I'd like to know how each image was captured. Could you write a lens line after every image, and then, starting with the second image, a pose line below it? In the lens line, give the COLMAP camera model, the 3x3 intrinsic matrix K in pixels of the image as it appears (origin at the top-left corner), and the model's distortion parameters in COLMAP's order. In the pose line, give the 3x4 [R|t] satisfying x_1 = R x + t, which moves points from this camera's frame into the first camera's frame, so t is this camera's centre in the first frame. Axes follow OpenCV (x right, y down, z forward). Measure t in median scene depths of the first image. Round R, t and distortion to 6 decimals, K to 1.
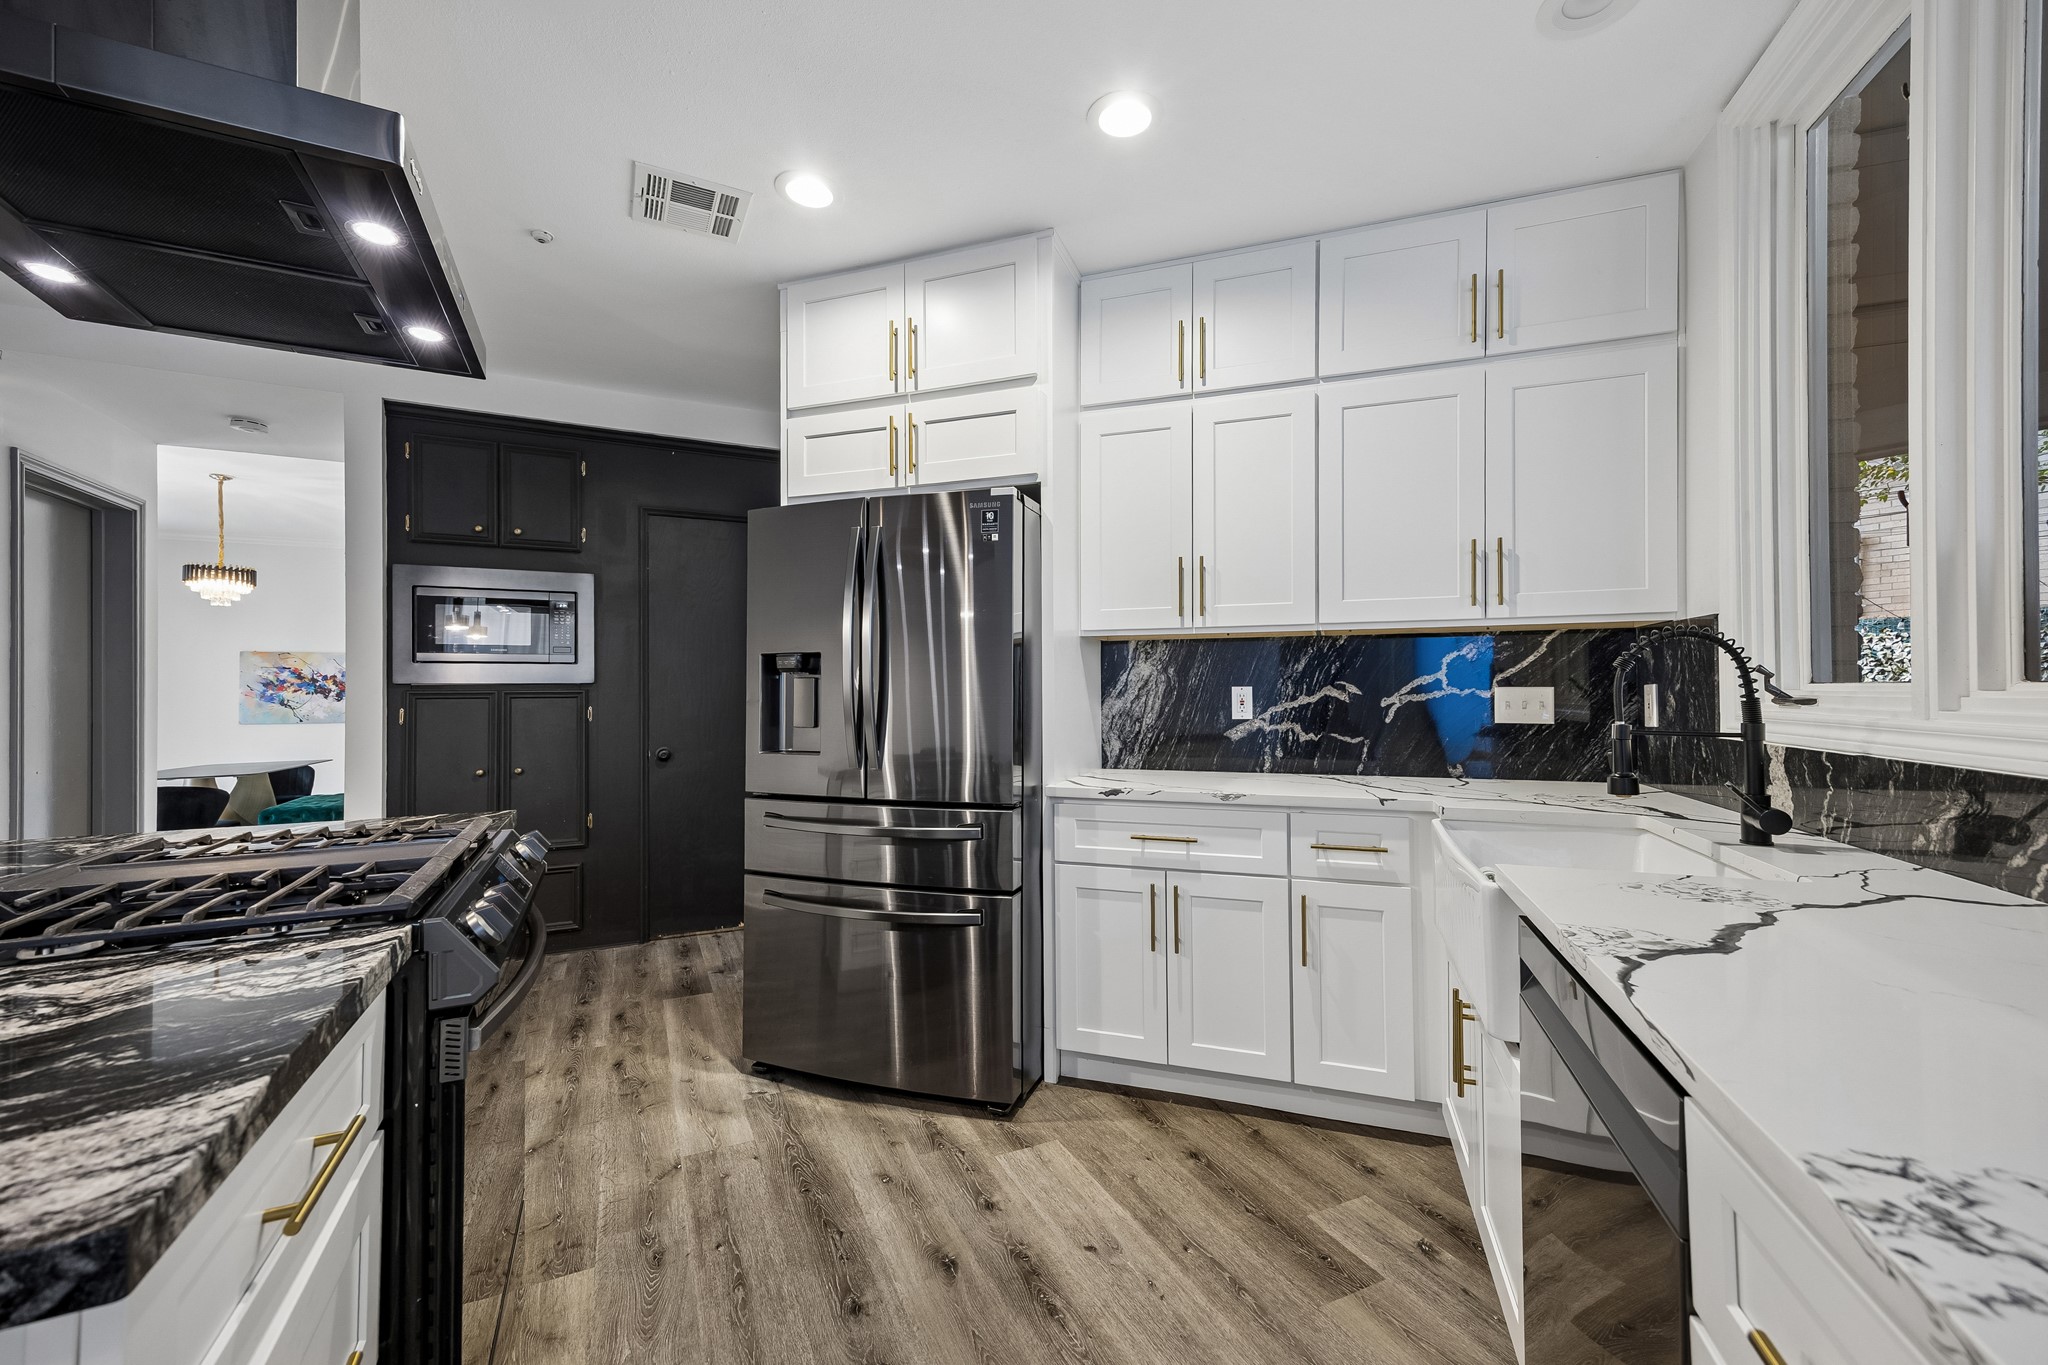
lens RADIAL K [[813.4, 0, 1016.5], [0, 813.4, 690.5], [0, 0, 1]] dist [0.015798, -0.000396]
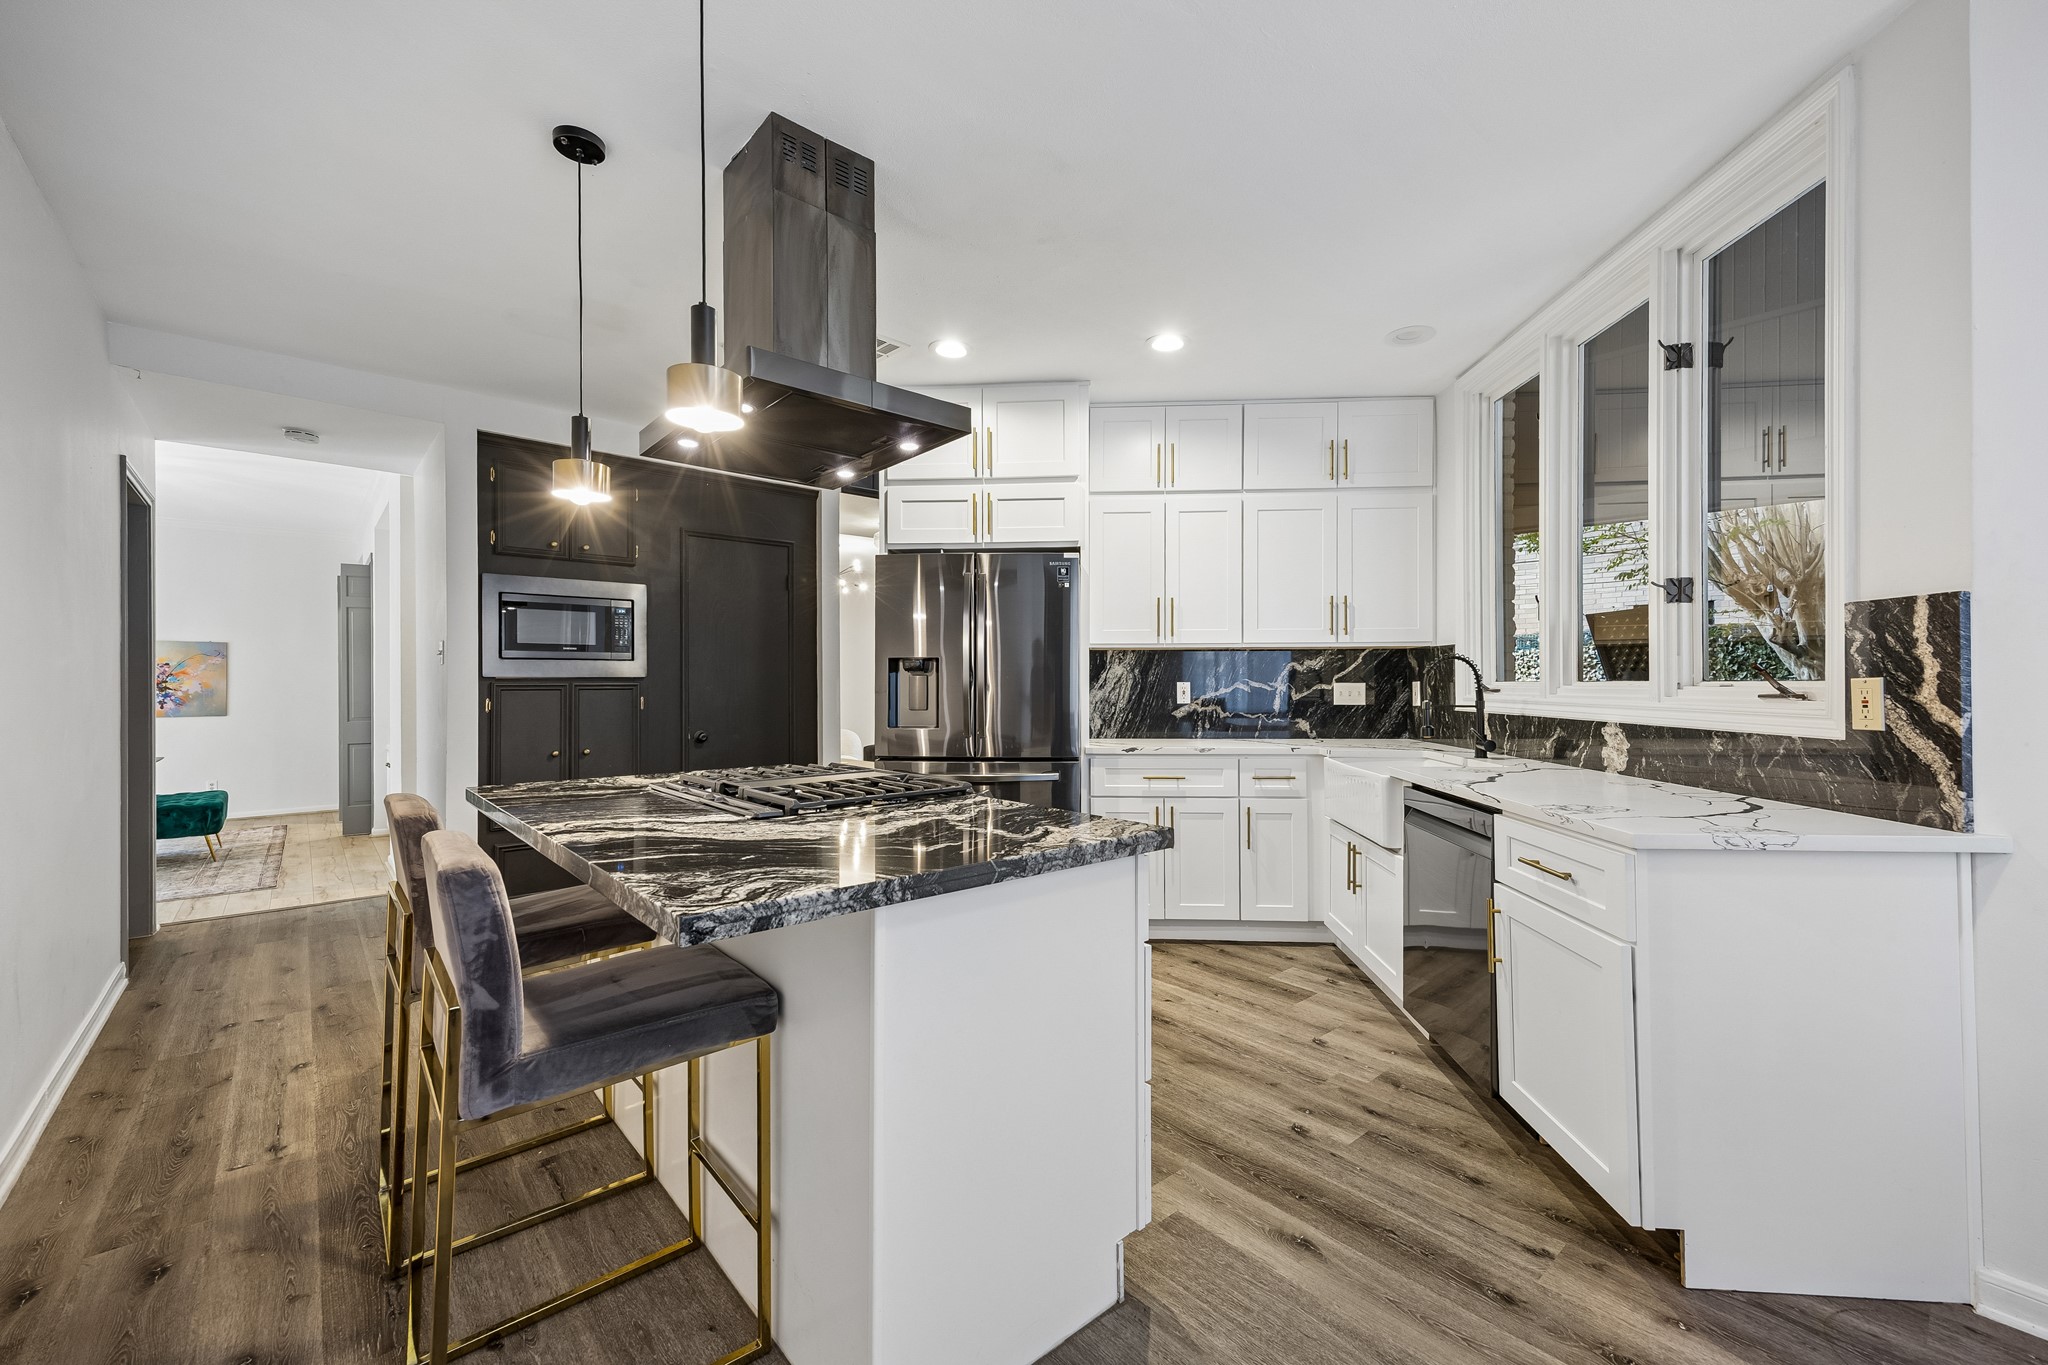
lens RADIAL K [[813.4, 0, 1007.7], [0, 813.4, 686.3], [0, 0, 1]] dist [0.015798, -0.000396]
pose [[0.965194, 0.001900, 0.261527, -0.503965], [-0.002715, 0.999993, 0.002754, -0.000181], [-0.261520, -0.003369, 0.965192, -0.433780]]
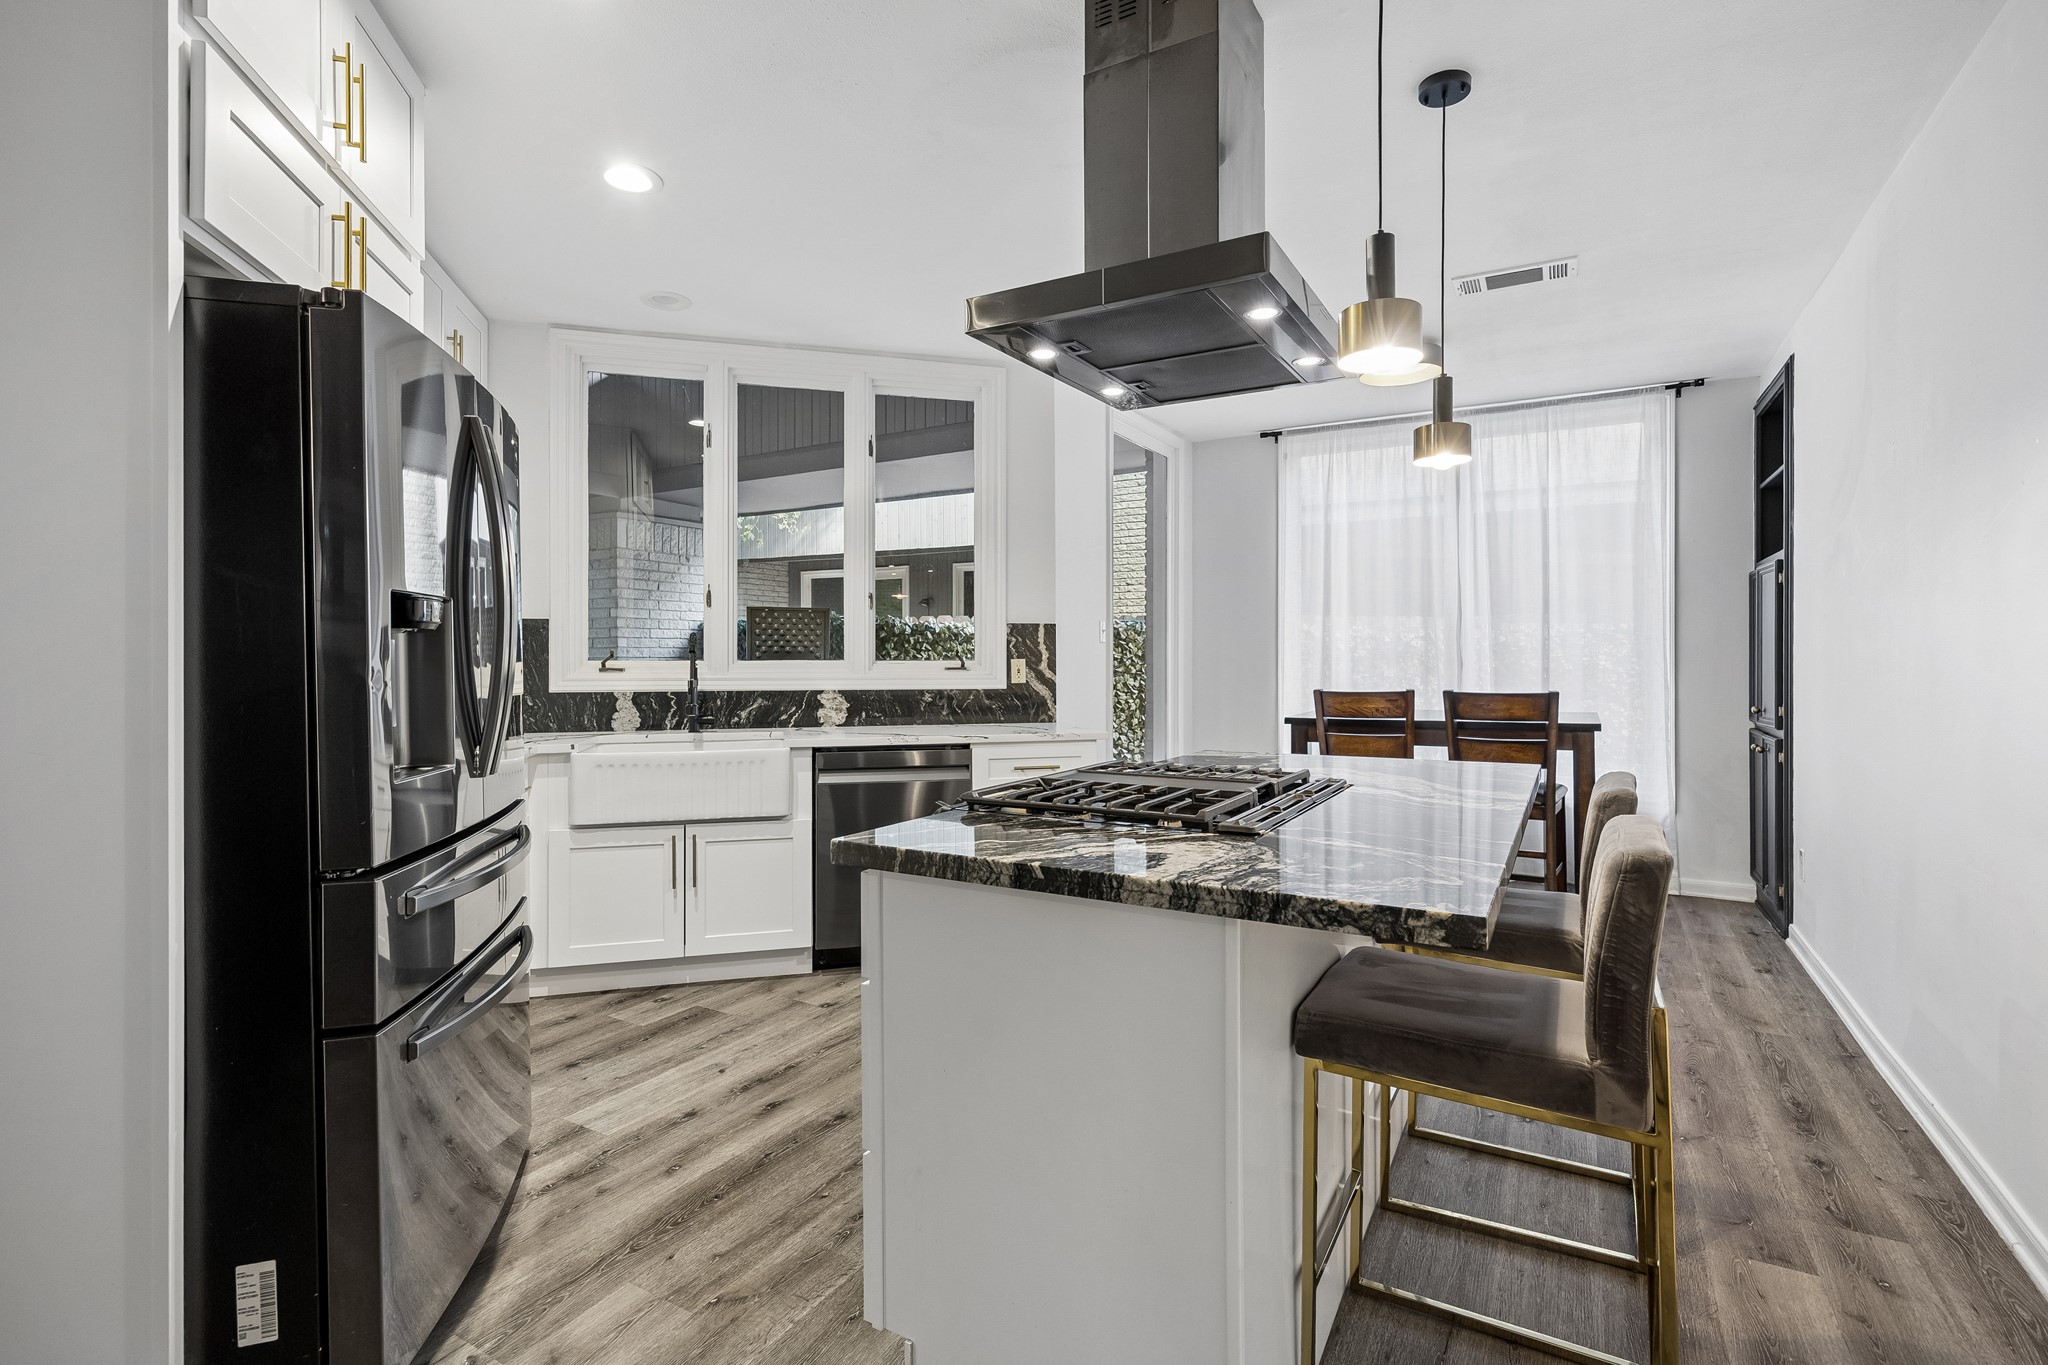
lens RADIAL K [[939.0, 0, 1044.3], [0, 939.0, 672.2], [0, 0, 1]] dist [0.000580, 0.000060]
pose [[-0.579918, 0.004634, 0.814662, -1.061535], [0.007028, 0.999975, -0.000685, 0.019001], [-0.814645, 0.005329, -0.579936, 1.043841]]
